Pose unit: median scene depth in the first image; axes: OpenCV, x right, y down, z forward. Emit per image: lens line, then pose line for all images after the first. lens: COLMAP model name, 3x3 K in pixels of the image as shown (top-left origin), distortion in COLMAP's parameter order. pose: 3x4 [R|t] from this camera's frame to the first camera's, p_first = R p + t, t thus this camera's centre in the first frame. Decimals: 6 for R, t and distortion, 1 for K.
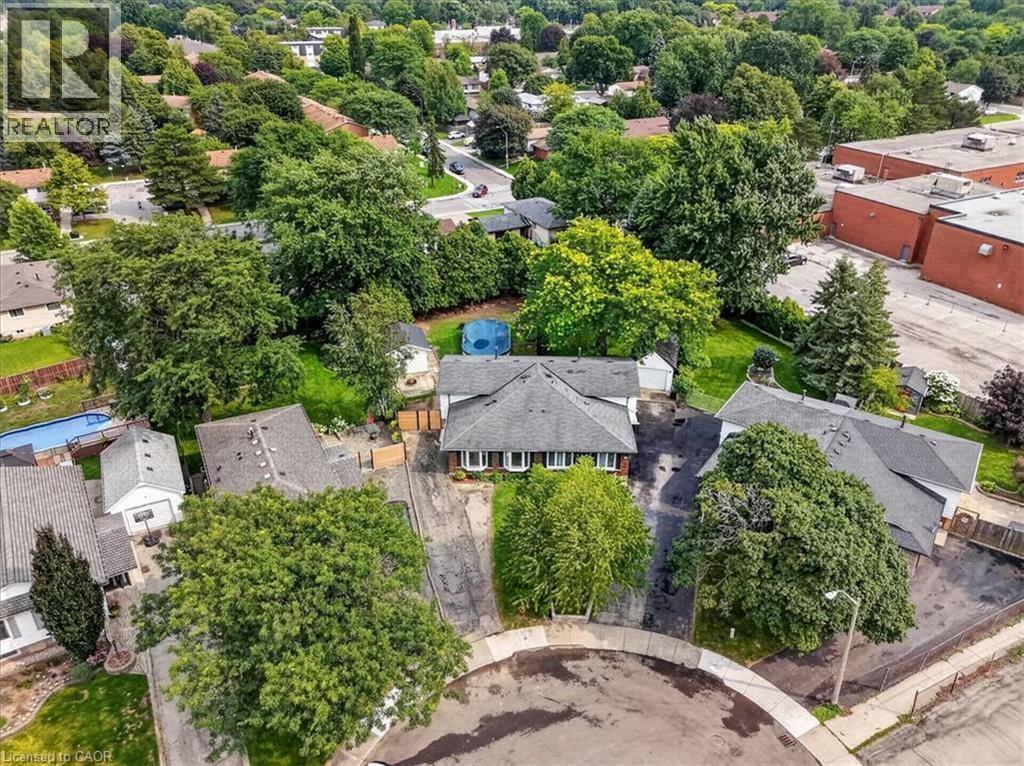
lens RADIAL K [[760.2, 0, 510.7], [0, 760.2, 392.8], [0, 0, 1]] dist [0.058680, -0.043992]
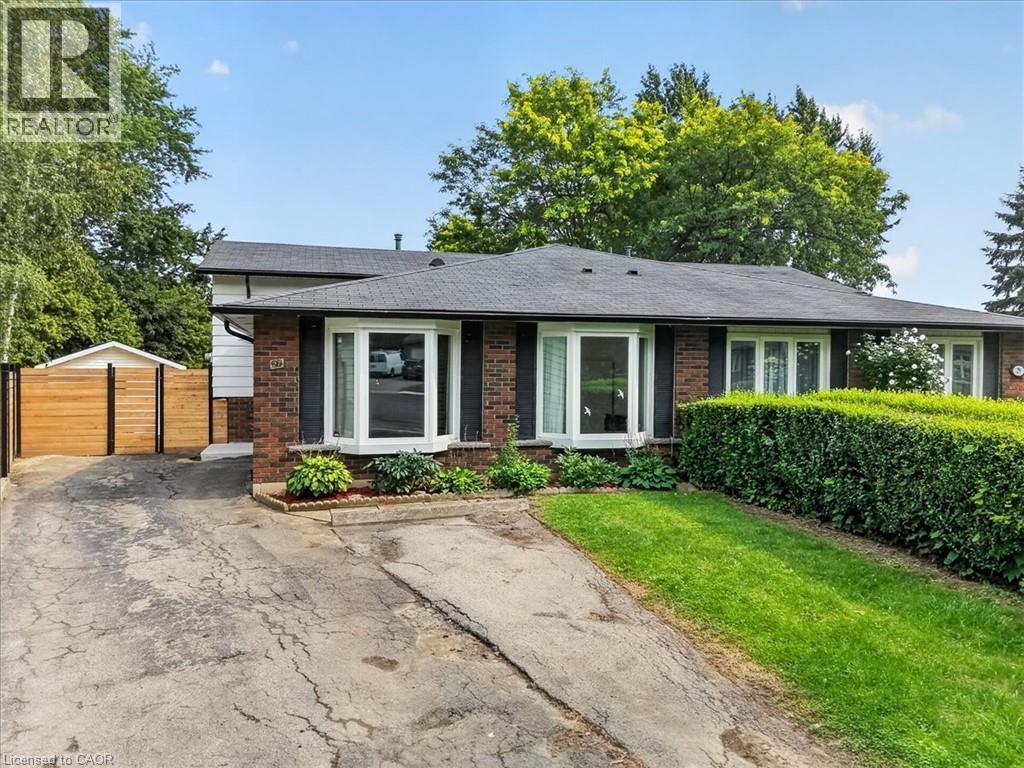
lens RADIAL K [[760.2, 0, 512.0], [0, 760.2, 383.5], [0, 0, 1]] dist [0.058680, -0.043992]
pose [[0.959964, -0.002973, 0.280108, -0.068991], [0.136300, 0.878549, -0.457793, 0.167103], [-0.244727, 0.477643, 0.843781, 0.775372]]
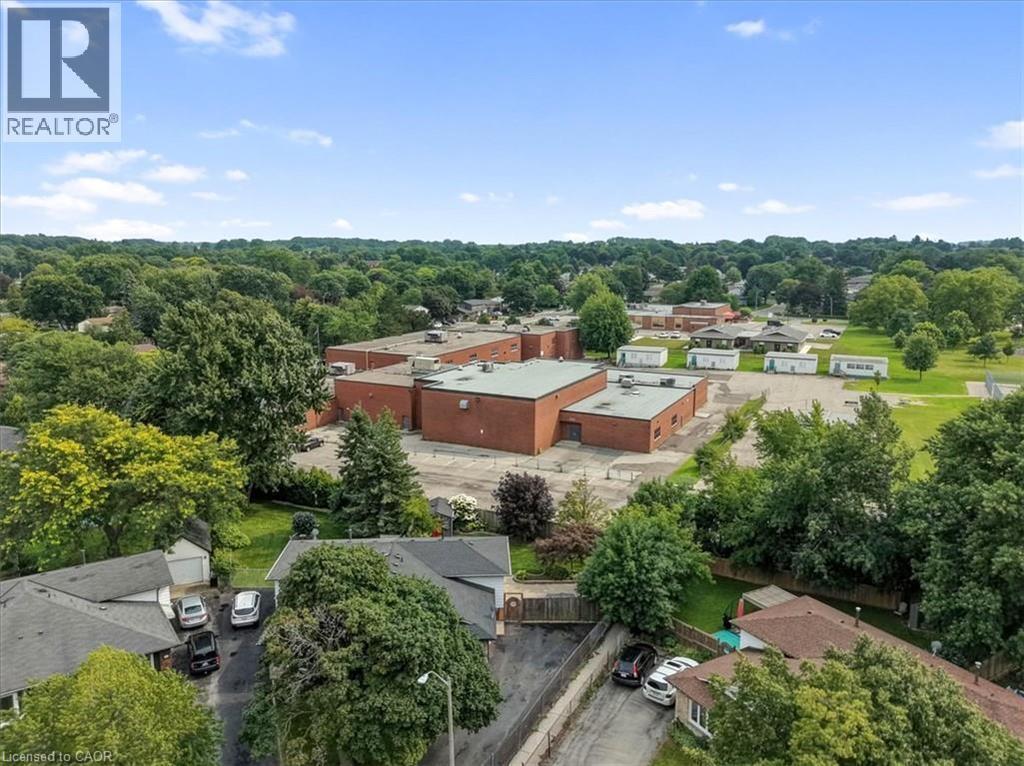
lens RADIAL K [[760.2, 0, 520.9], [0, 760.2, 387.0], [0, 0, 1]] dist [0.058680, -0.043992]
pose [[0.801637, -0.100331, 0.589332, -0.003482], [0.278802, 0.934787, -0.220095, 0.094685], [-0.528818, 0.340743, 0.777333, 0.046374]]
